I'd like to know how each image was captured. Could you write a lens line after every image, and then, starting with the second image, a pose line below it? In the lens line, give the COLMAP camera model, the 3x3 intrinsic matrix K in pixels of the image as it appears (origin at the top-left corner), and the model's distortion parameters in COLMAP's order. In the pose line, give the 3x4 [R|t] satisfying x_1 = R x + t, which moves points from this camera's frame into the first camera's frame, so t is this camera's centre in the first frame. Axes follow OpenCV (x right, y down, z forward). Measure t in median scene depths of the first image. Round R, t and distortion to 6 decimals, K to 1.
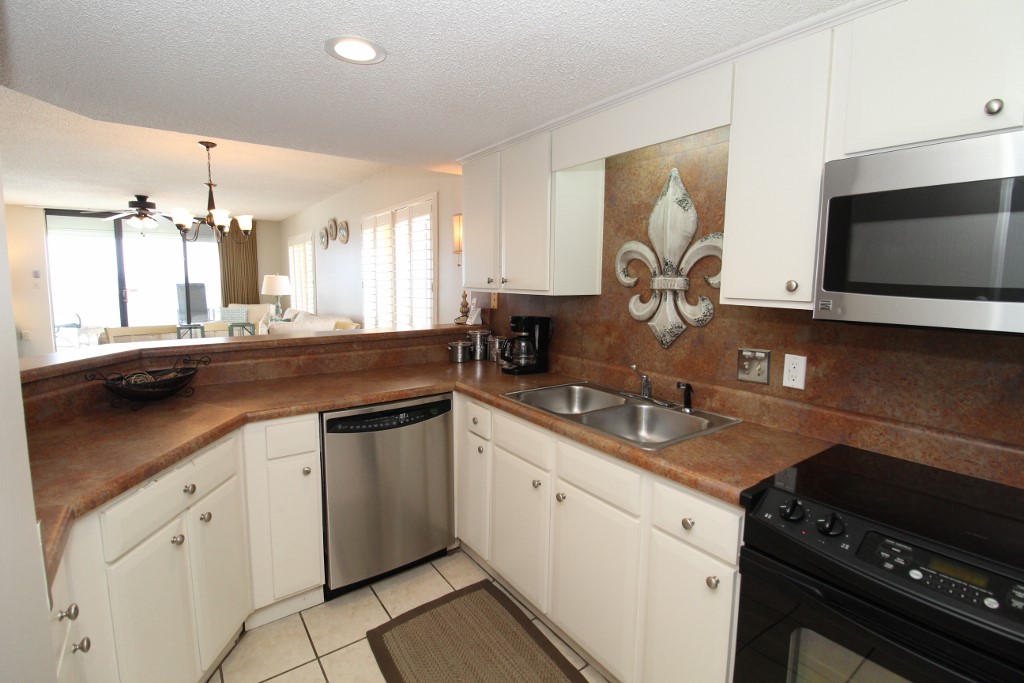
lens RADIAL K [[472.7, 0, 507.6], [0, 472.7, 329.6], [0, 0, 1]] dist [-0.002197, -0.000825]
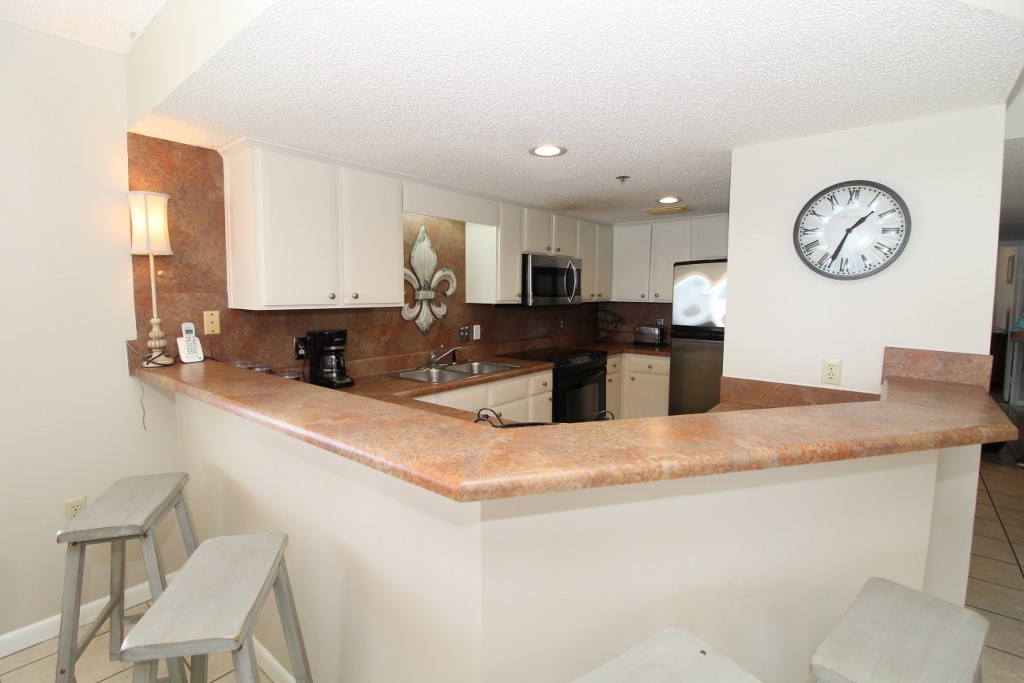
lens RADIAL K [[472.7, 0, 507.6], [0, 472.7, 329.6], [0, 0, 1]] dist [-0.002197, -0.000825]
pose [[-0.250827, -0.086381, 0.964170, -1.384425], [0.101022, 0.988236, 0.114818, -0.144910], [-0.962746, 0.126202, -0.239150, 1.177057]]
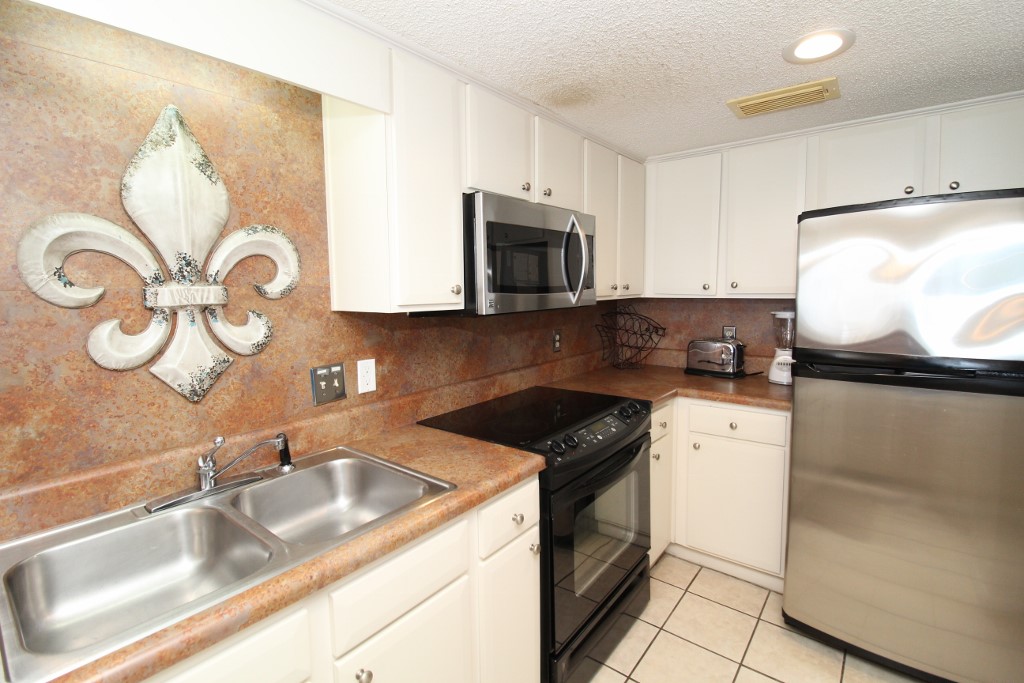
lens RADIAL K [[472.7, 0, 507.6], [0, 472.7, 329.6], [0, 0, 1]] dist [-0.002197, -0.000825]
pose [[-0.265742, -0.090471, 0.959790, -0.368008], [0.120787, 0.984617, 0.126254, -0.084754], [-0.956447, 0.149481, -0.250727, 0.795146]]
